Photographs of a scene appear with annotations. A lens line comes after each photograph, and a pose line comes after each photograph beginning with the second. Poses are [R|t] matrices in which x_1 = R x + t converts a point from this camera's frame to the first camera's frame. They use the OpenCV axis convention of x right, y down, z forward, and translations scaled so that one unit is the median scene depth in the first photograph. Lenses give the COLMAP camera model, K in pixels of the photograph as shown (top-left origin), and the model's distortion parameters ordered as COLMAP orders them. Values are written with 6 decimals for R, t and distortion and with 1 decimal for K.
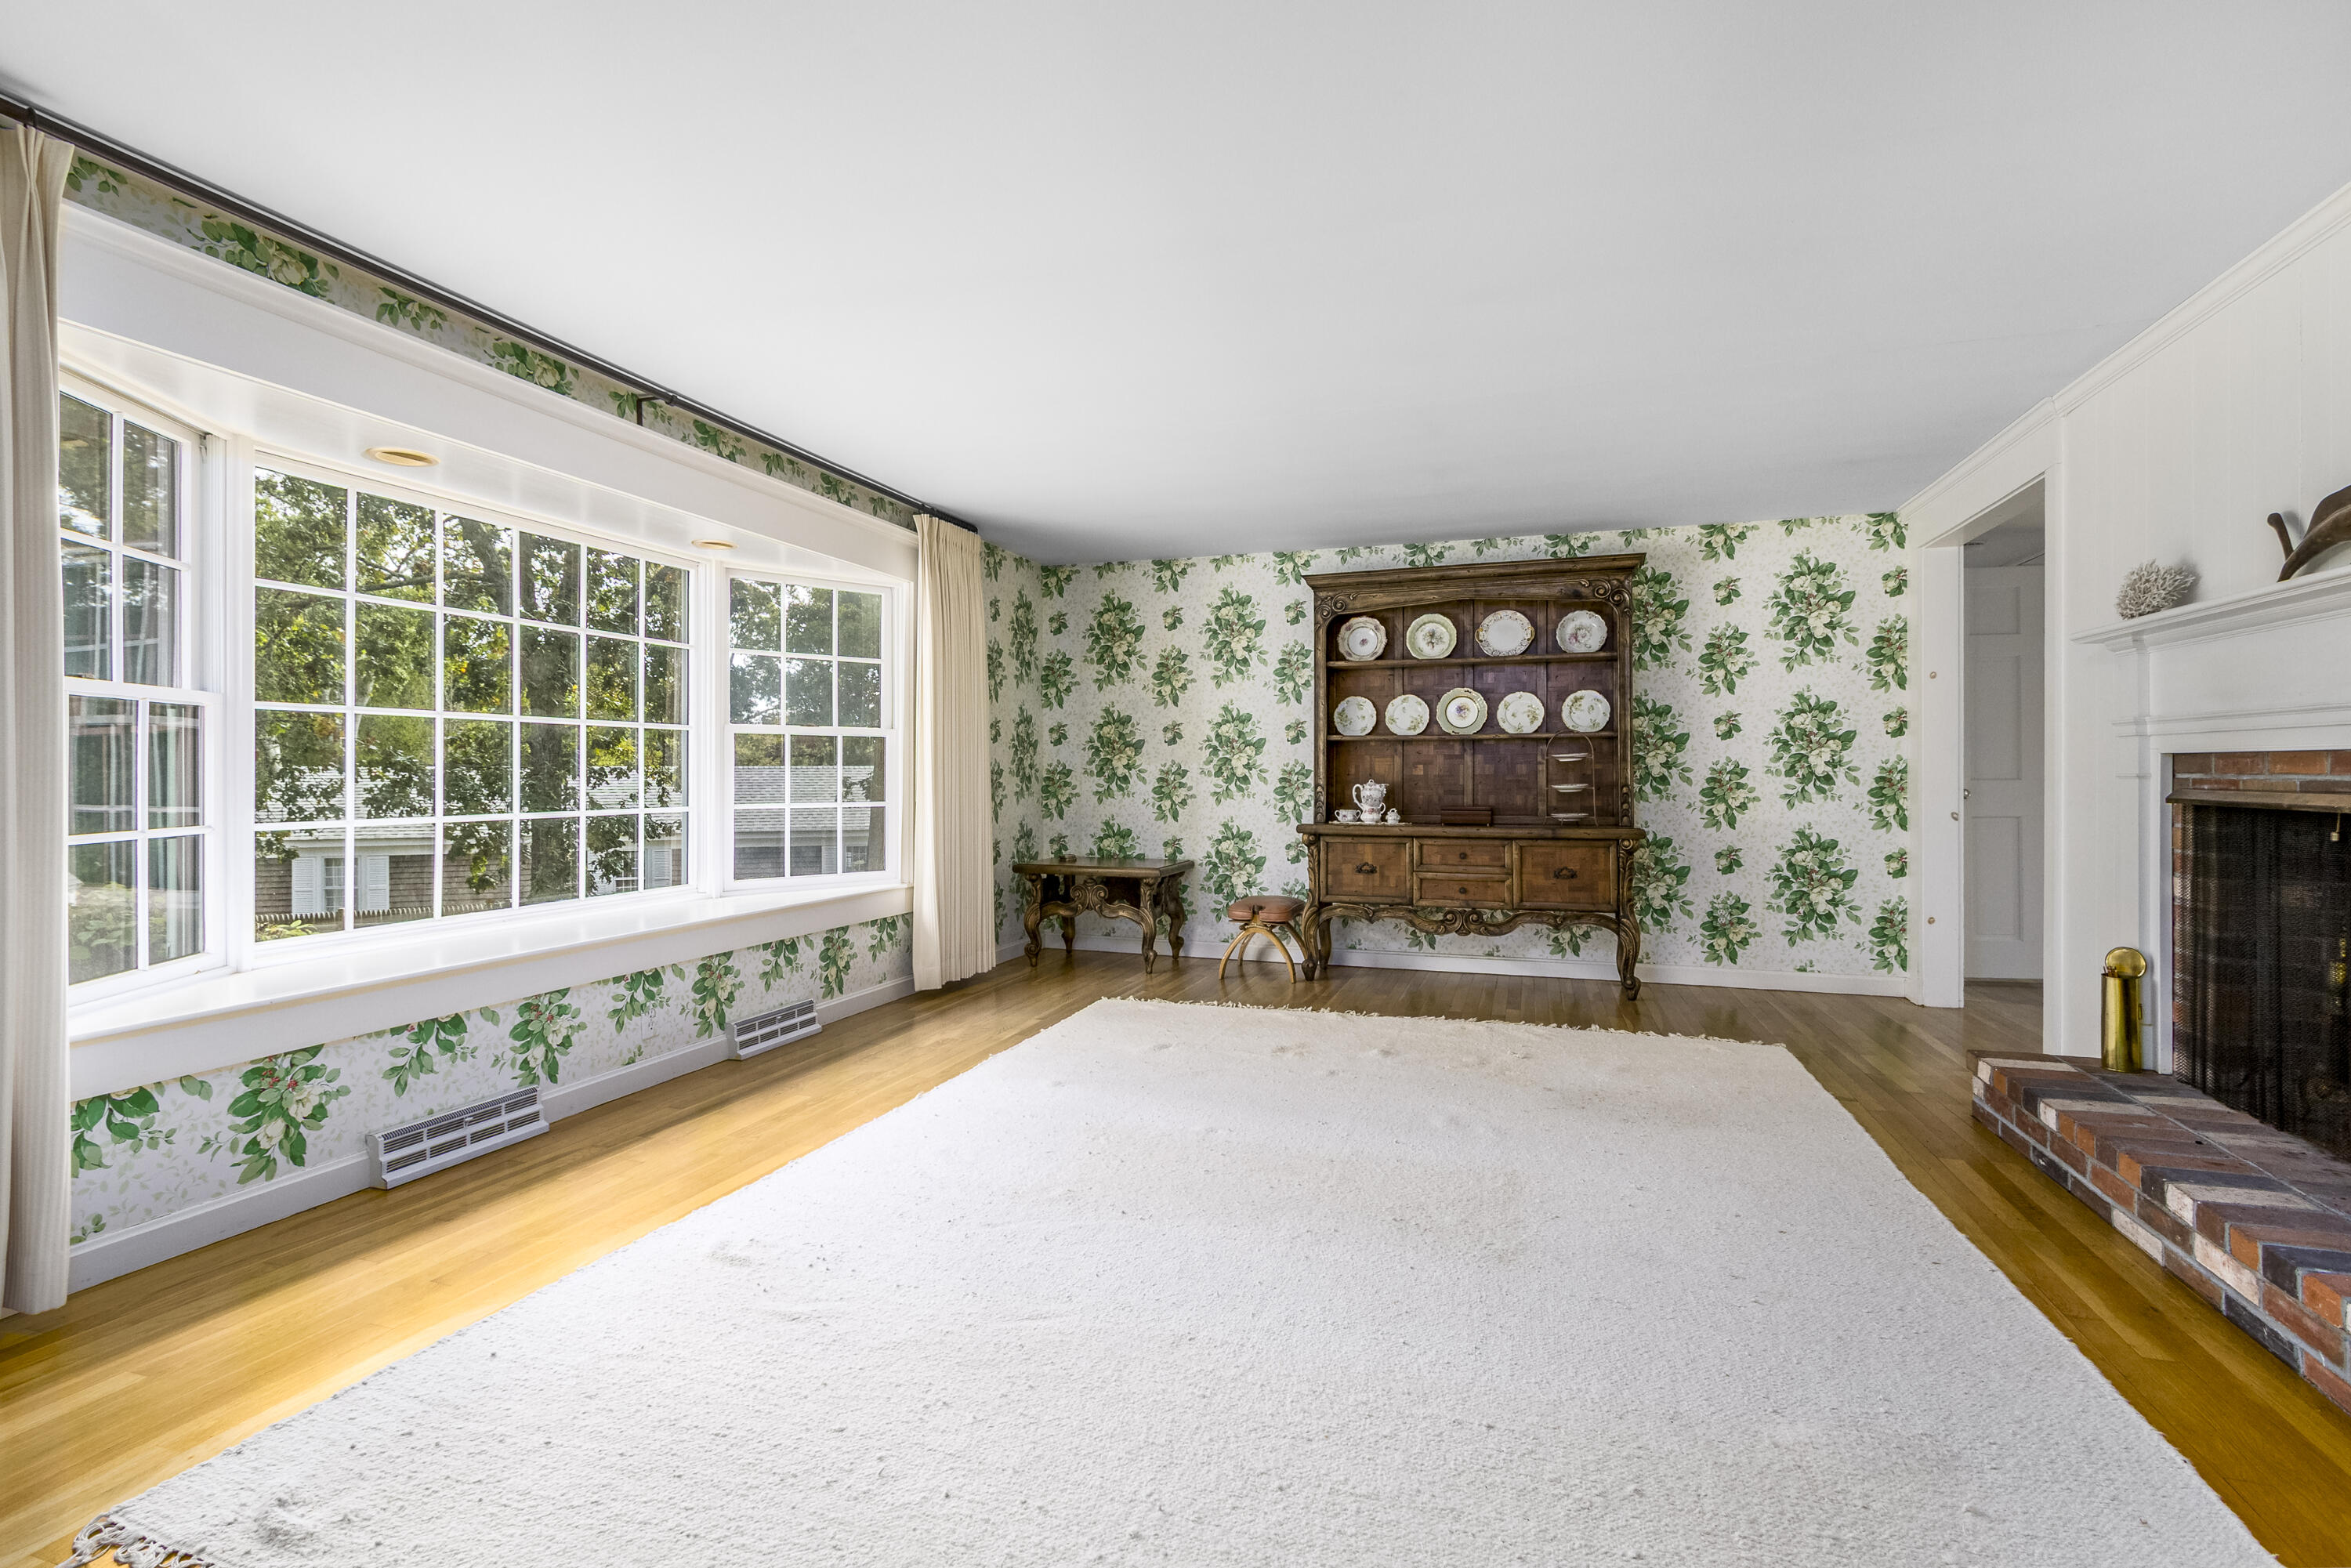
lens RADIAL K [[1081.1, 0, 1157.0], [0, 1081.1, 776.0], [0, 0, 1]] dist [0.002249, -0.000244]
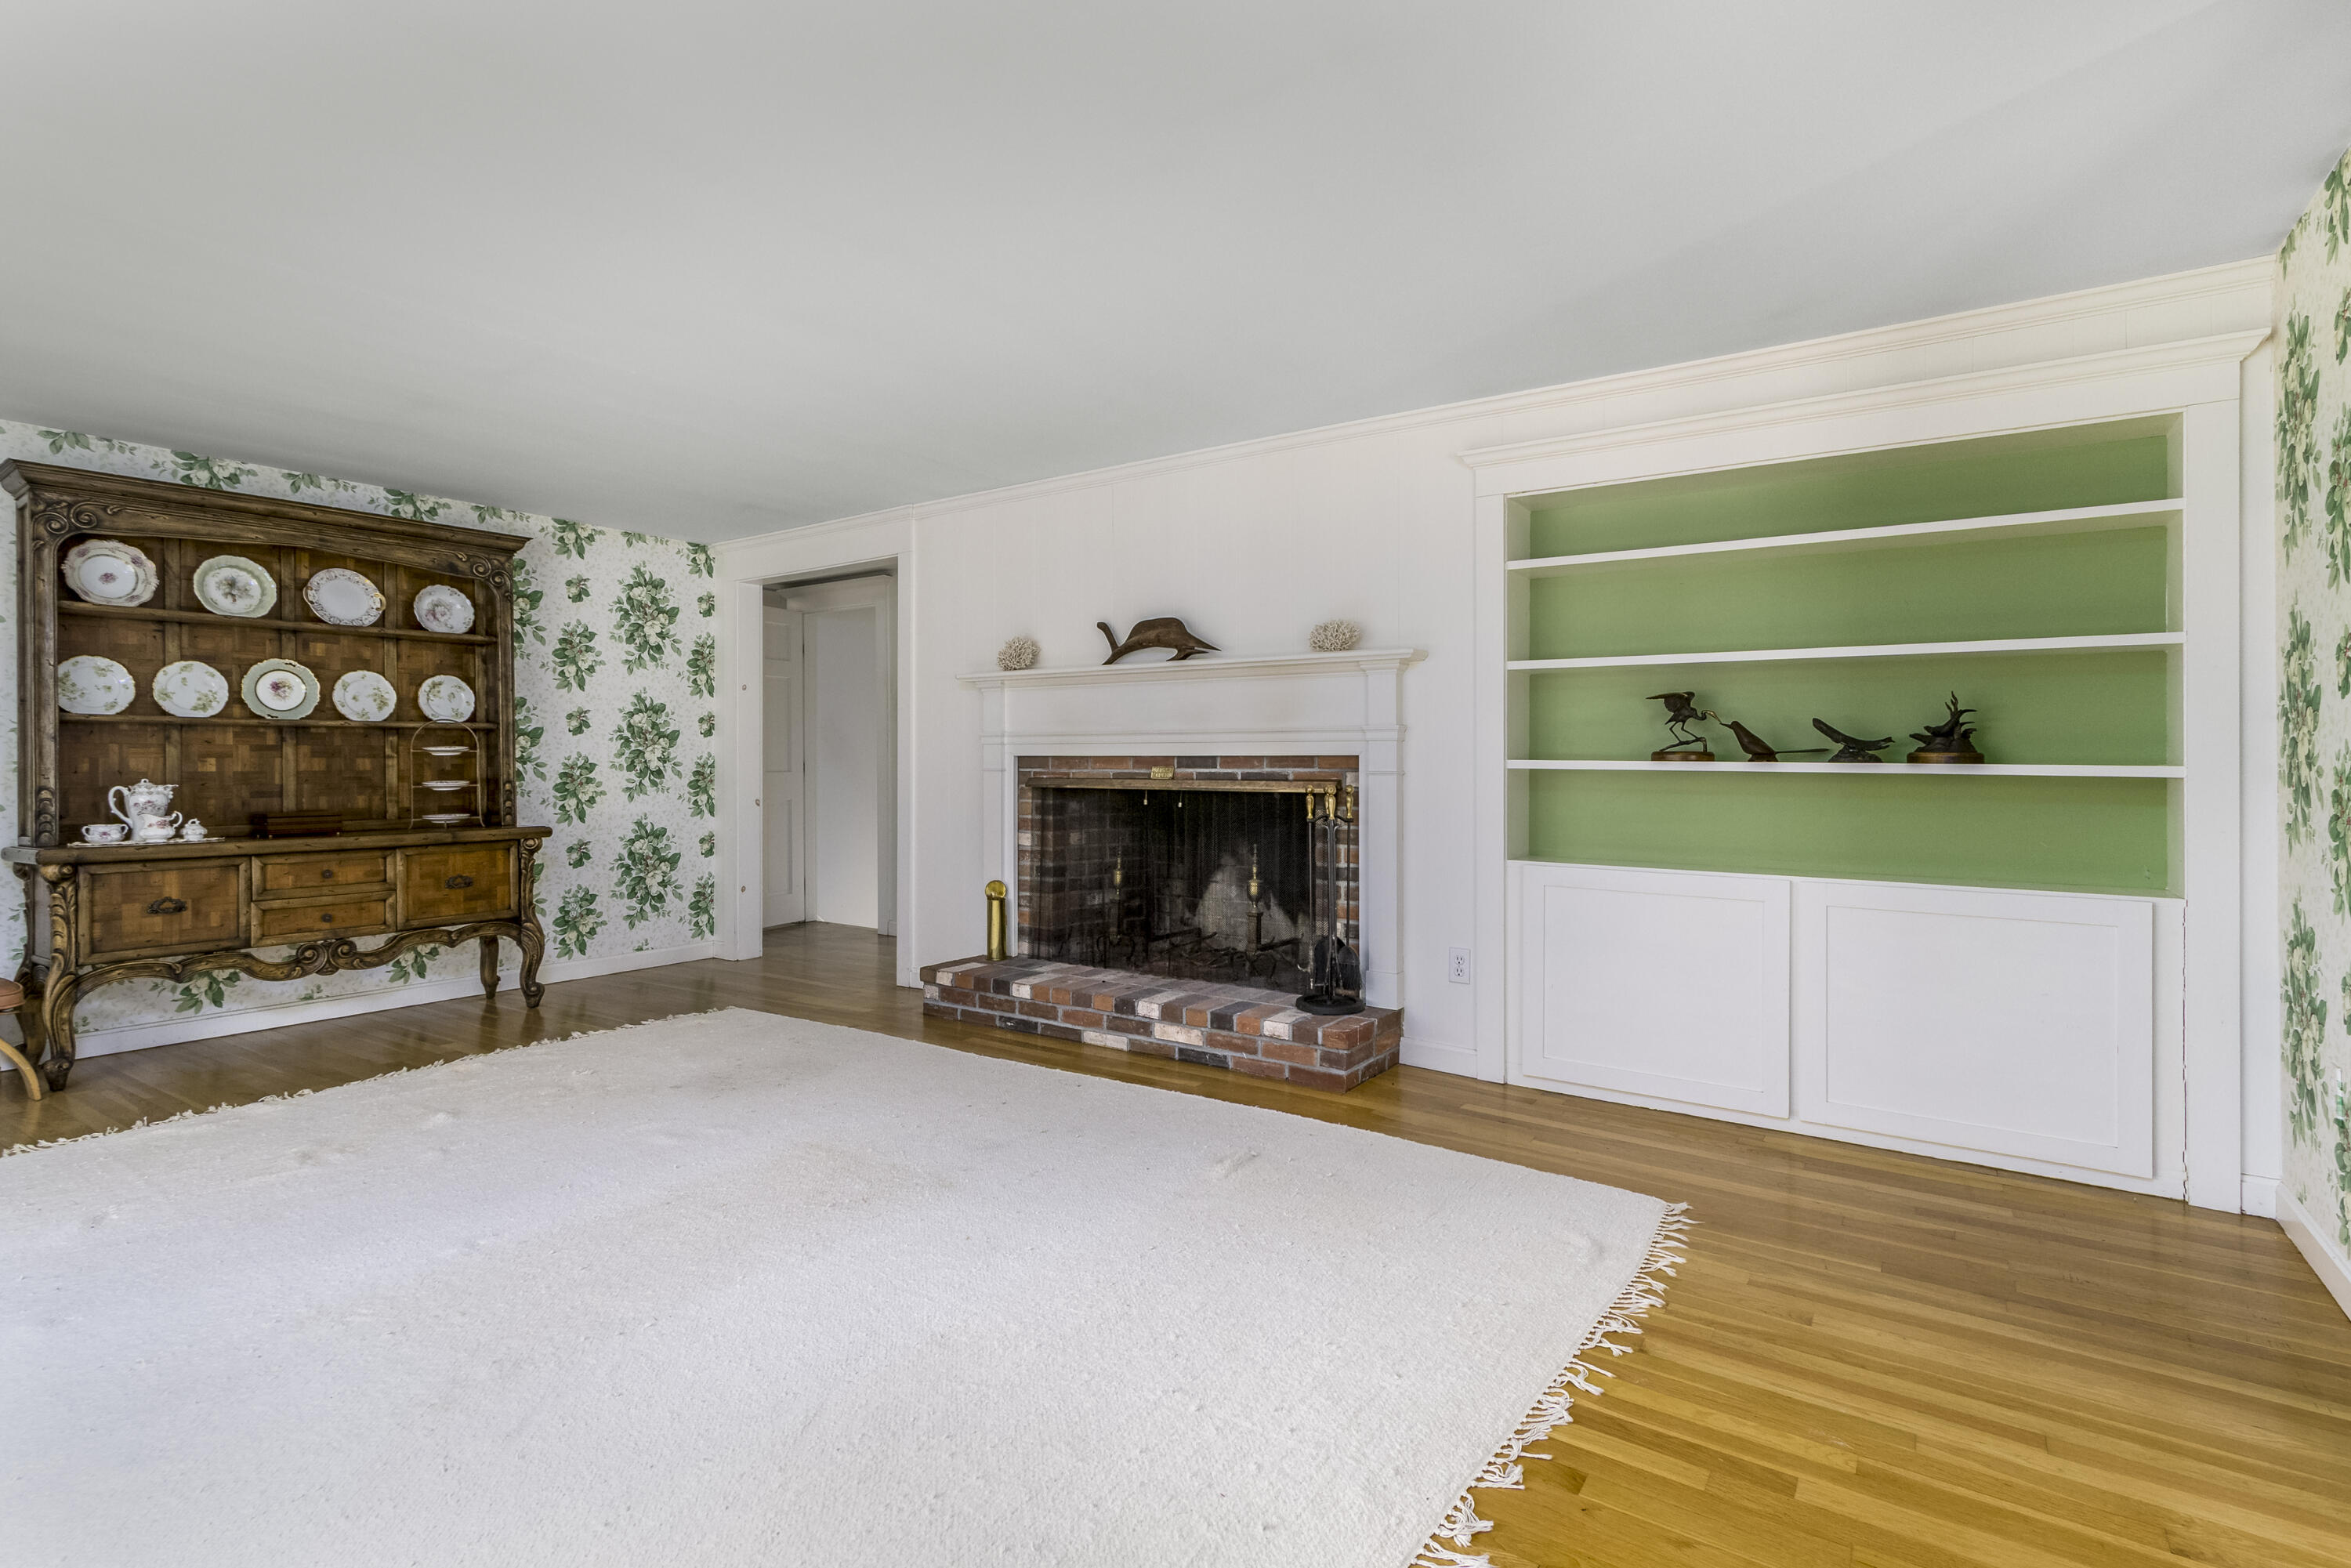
lens RADIAL K [[1098.5, 0, 1174.4], [0, 1098.5, 762.1], [0, 0, 1]] dist [0.000623, -0.000254]
pose [[0.279129, 0.001801, 0.960252, -0.307435], [0.003219, 0.999991, -0.002812, -0.003656], [-0.960248, 0.003876, 0.279120, 0.174417]]
